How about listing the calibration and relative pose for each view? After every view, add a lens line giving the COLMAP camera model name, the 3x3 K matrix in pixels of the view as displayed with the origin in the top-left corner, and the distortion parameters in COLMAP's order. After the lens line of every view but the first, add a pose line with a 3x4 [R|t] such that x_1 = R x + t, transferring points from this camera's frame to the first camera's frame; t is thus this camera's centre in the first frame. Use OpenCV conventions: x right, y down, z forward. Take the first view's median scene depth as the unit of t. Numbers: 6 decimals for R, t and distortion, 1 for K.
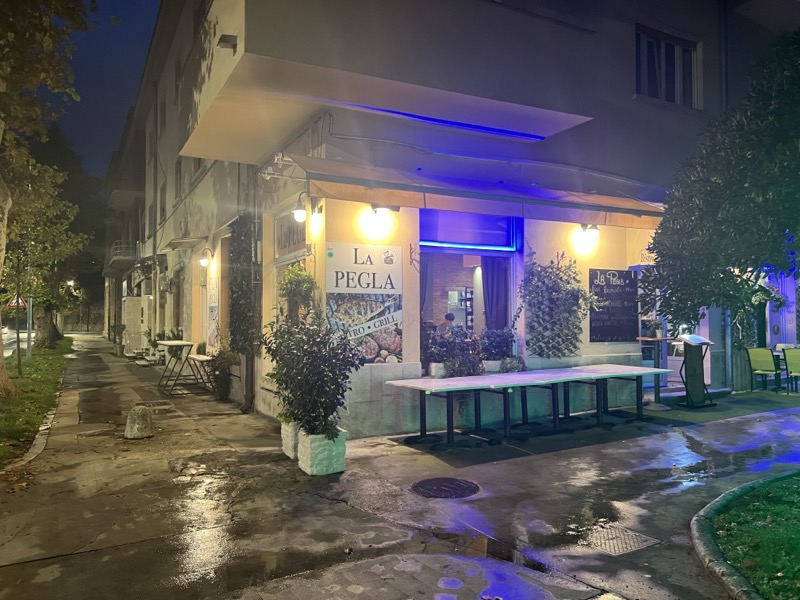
lens RADIAL K [[601.4, 0, 400.4], [0, 601.4, 295.9], [0, 0, 1]] dist [0.039210, -0.002445]
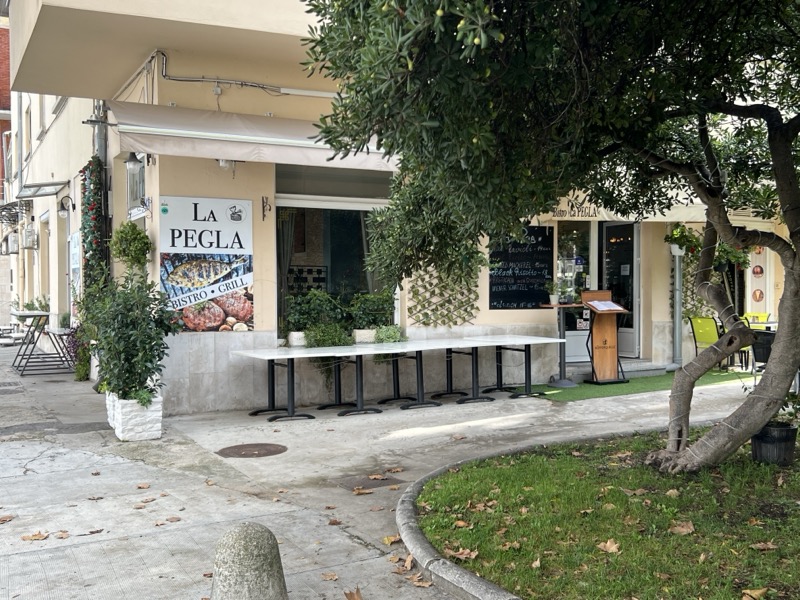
lens RADIAL K [[856.1, 0, 400.4], [0, 856.1, 301.2], [0, 0, 1]] dist [-0.020359, 0.000000]
pose [[0.999975, 0.000647, 0.006992, 0.215143], [-0.001038, 0.998425, 0.056089, -0.005176], [-0.006945, -0.056095, 0.998401, -0.273675]]
